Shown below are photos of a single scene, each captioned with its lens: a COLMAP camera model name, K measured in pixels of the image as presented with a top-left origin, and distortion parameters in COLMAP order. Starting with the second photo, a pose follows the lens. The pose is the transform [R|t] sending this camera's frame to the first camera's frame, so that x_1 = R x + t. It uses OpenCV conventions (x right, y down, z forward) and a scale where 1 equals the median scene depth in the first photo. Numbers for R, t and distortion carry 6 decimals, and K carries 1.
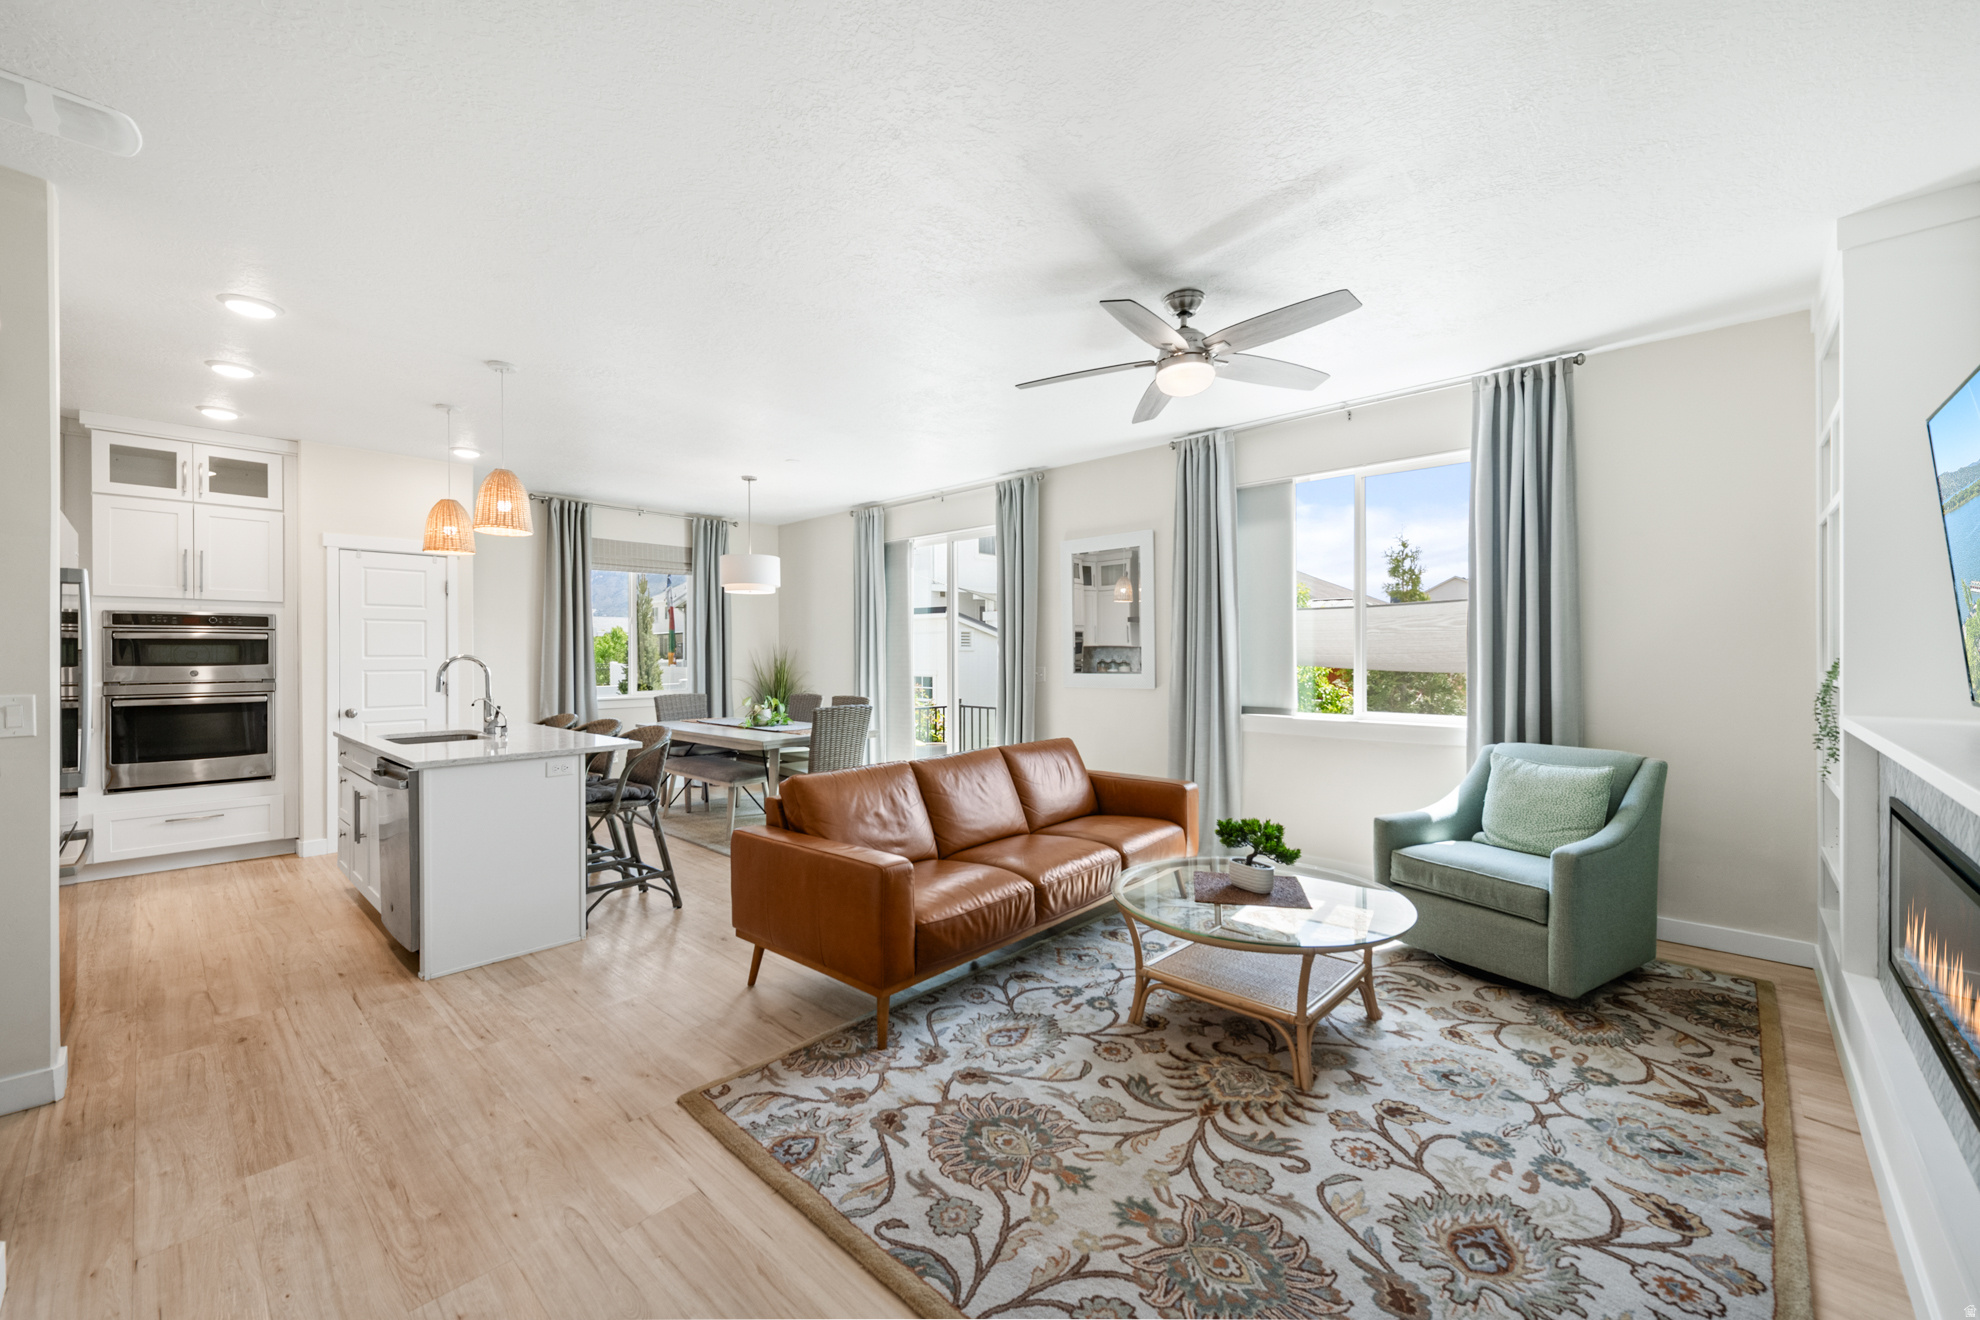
lens RADIAL K [[792.4, 0, 1003.2], [0, 792.4, 651.3], [0, 0, 1]] dist [0.006085, -0.002148]
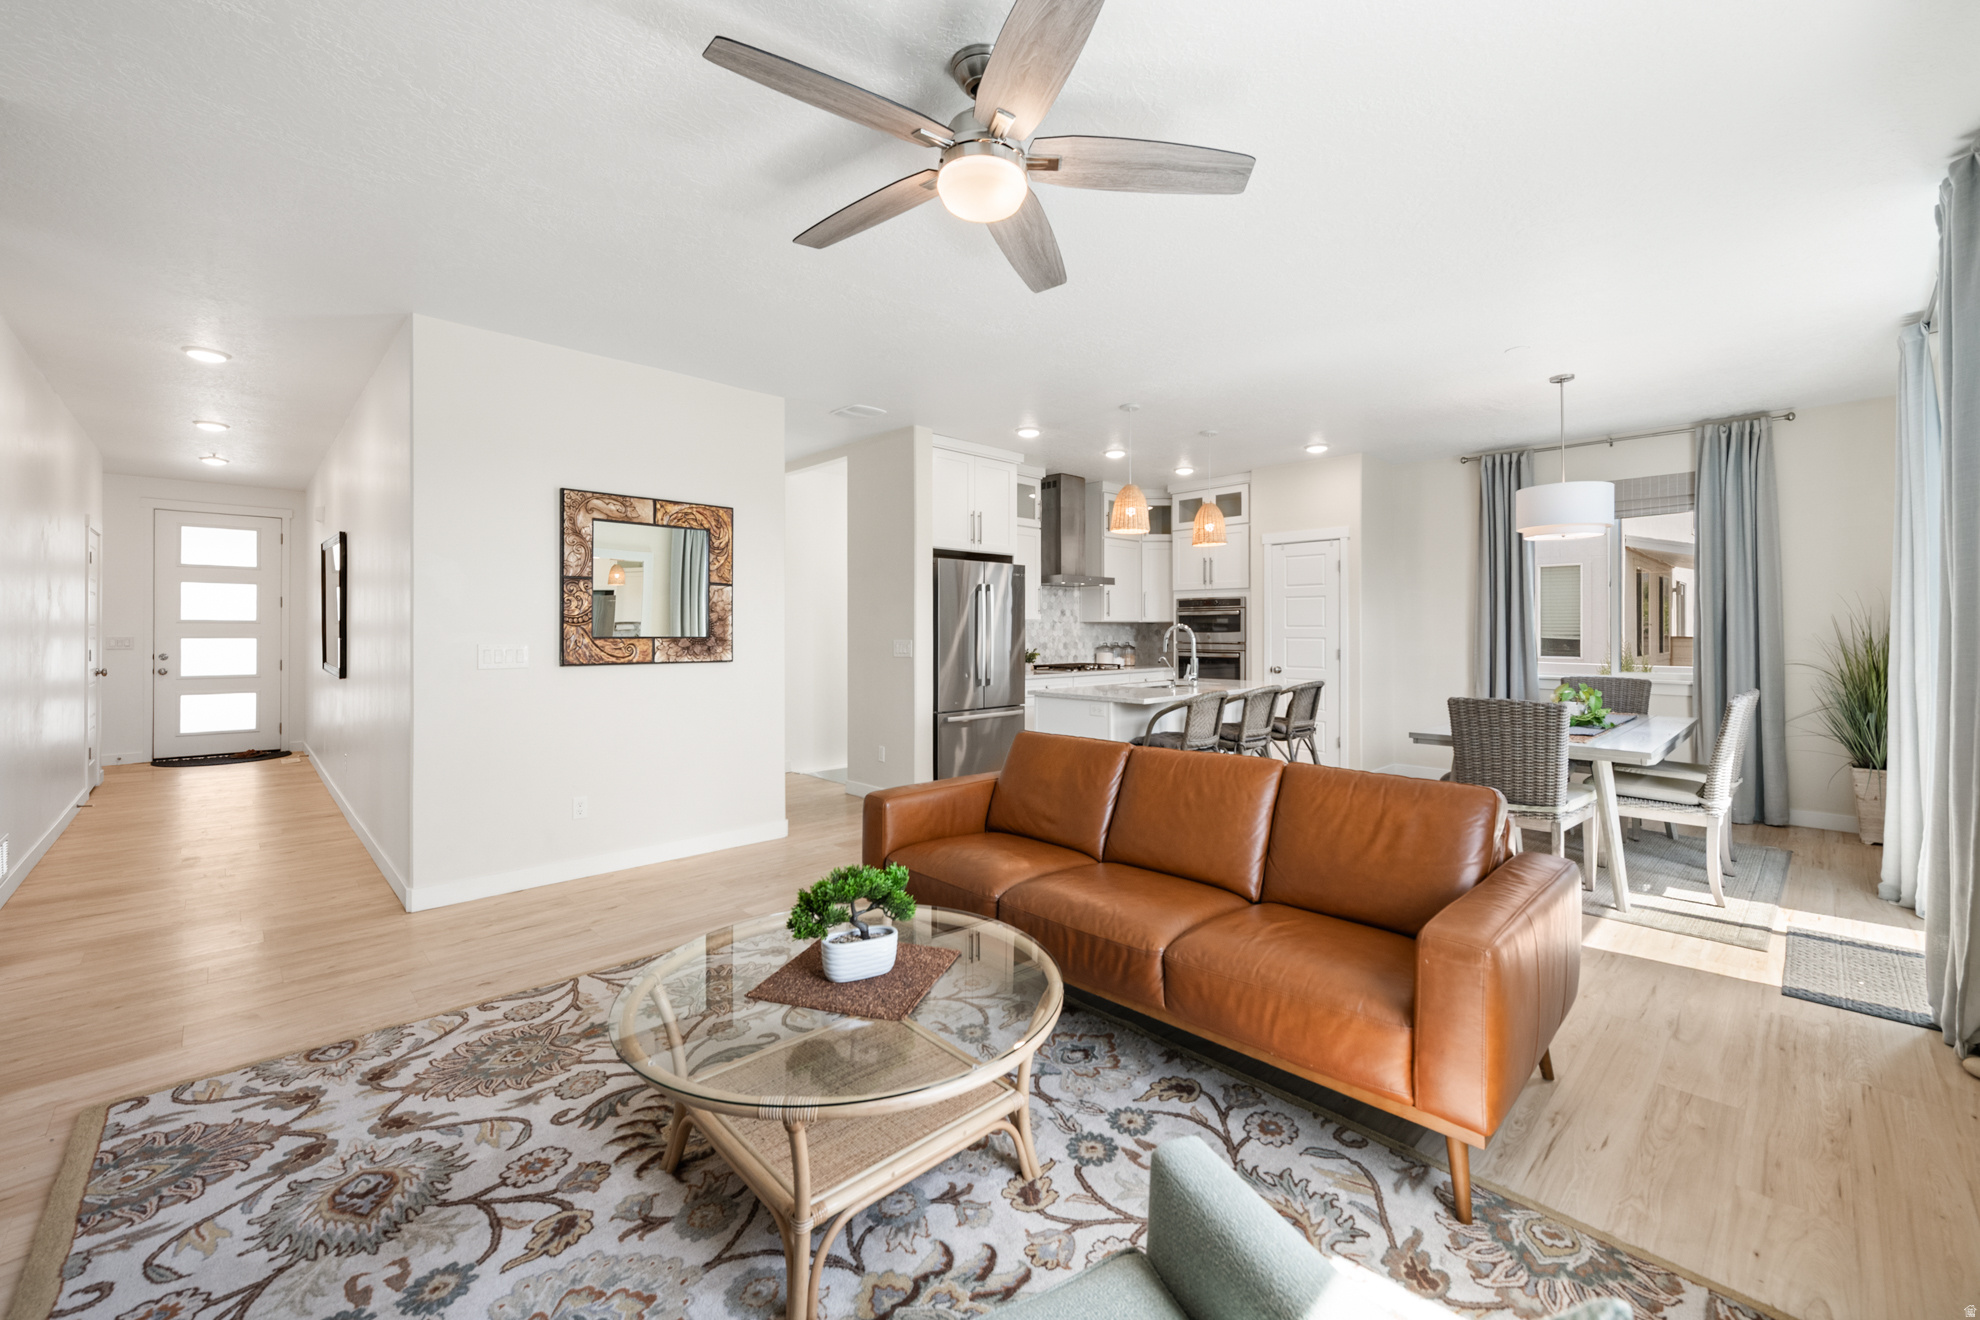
lens RADIAL K [[792.4, 0, 977.3], [0, 792.4, 631.6], [0, 0, 1]] dist [0.006085, -0.002148]
pose [[-0.083096, 0.005749, -0.996525, 1.216218], [0.001876, 0.999982, 0.005613, 0.015131], [0.996540, -0.001403, -0.083106, 1.465138]]
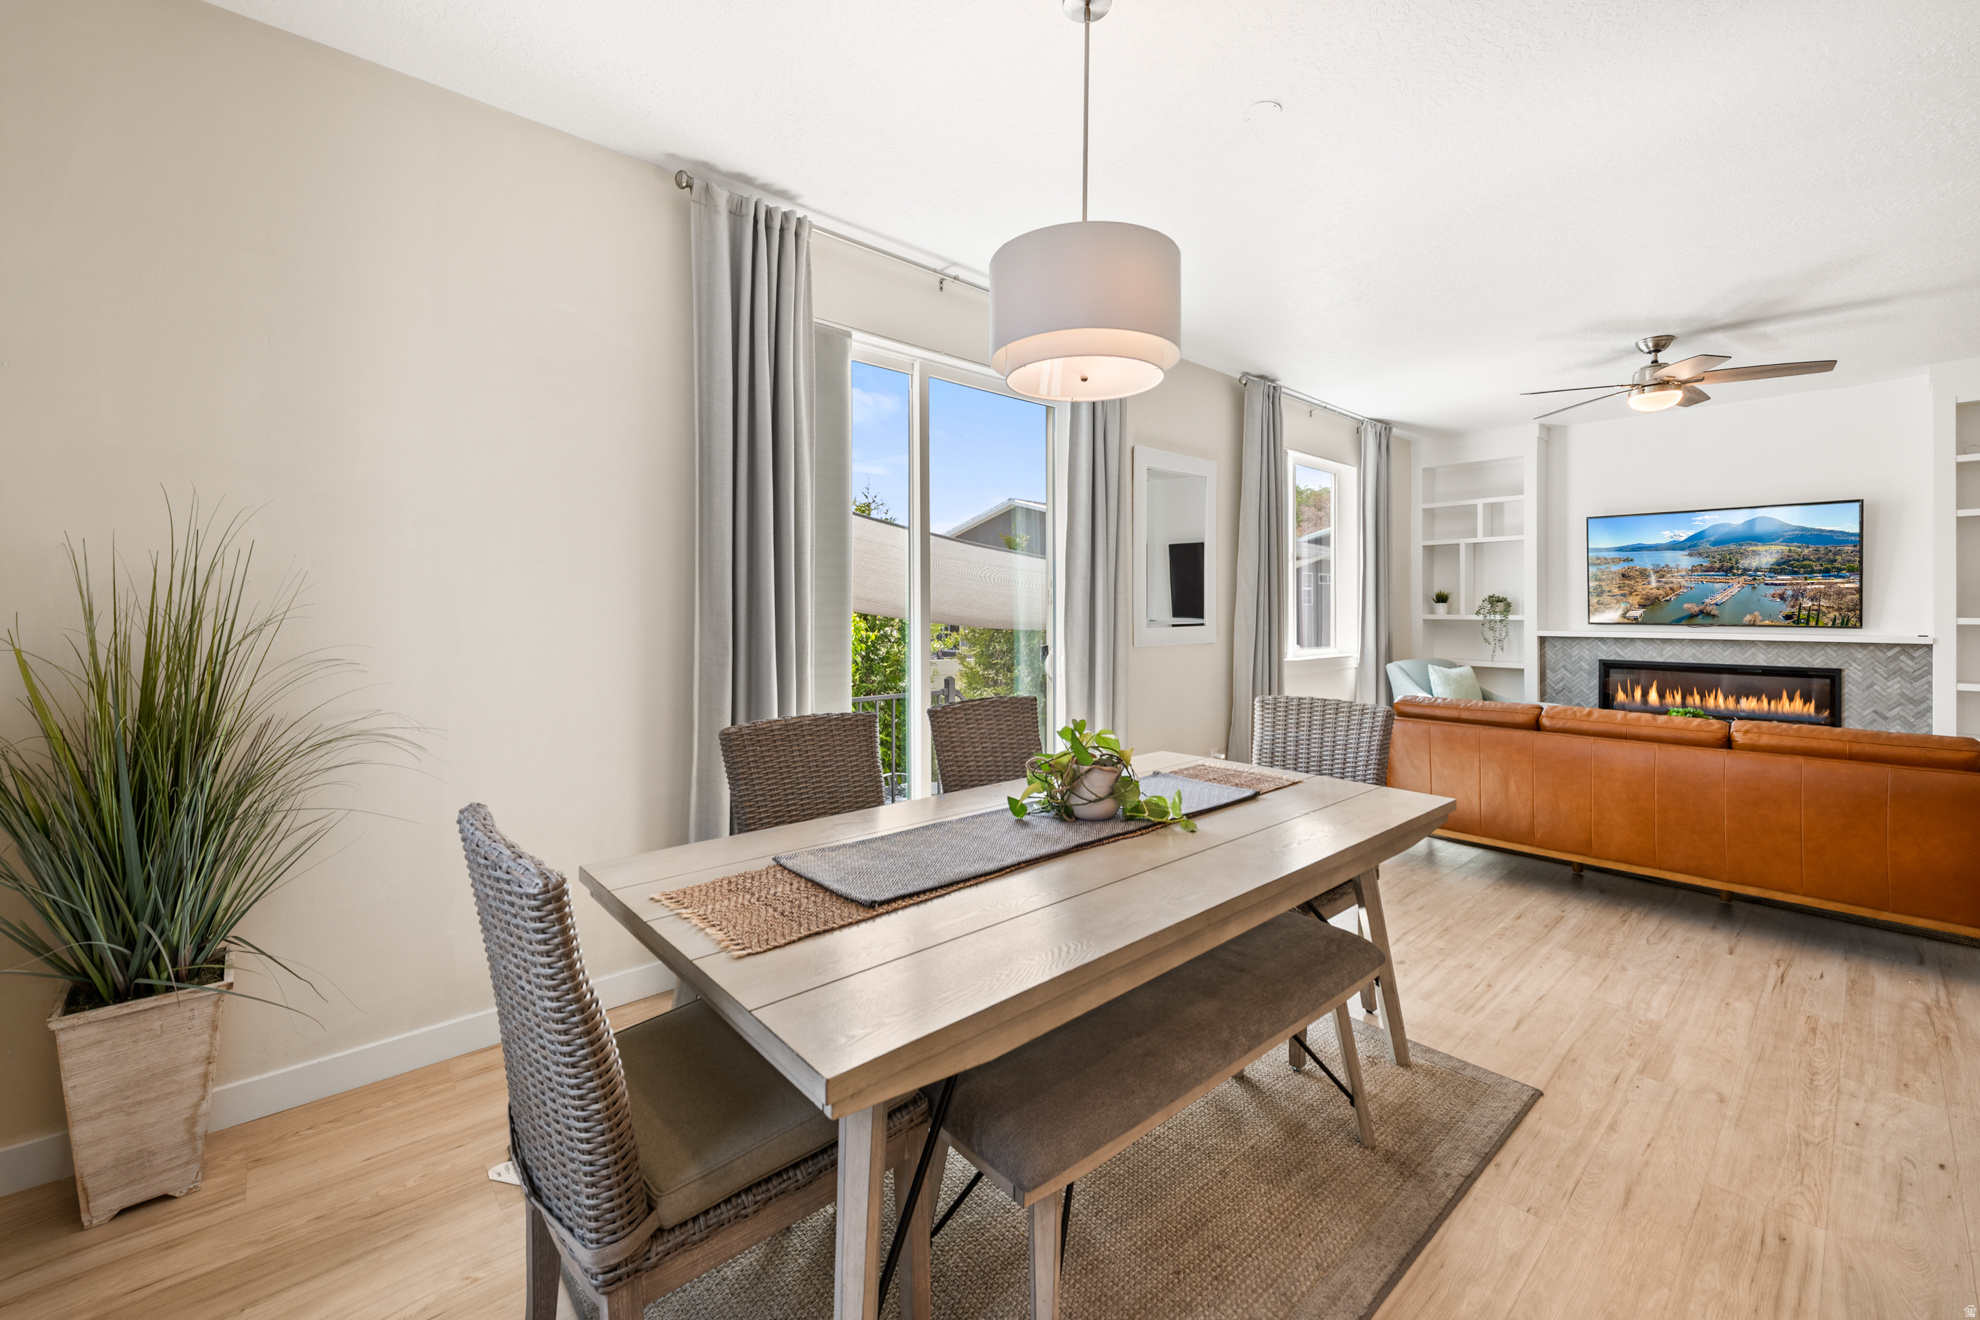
lens RADIAL K [[792.4, 0, 1006.2], [0, 792.4, 611.9], [0, 0, 1]] dist [0.006085, -0.002148]
pose [[0.093819, -0.001853, 0.995588, -1.728536], [-0.003039, 0.999993, 0.002148, 0.026992], [-0.995585, -0.003227, 0.093813, 2.772622]]
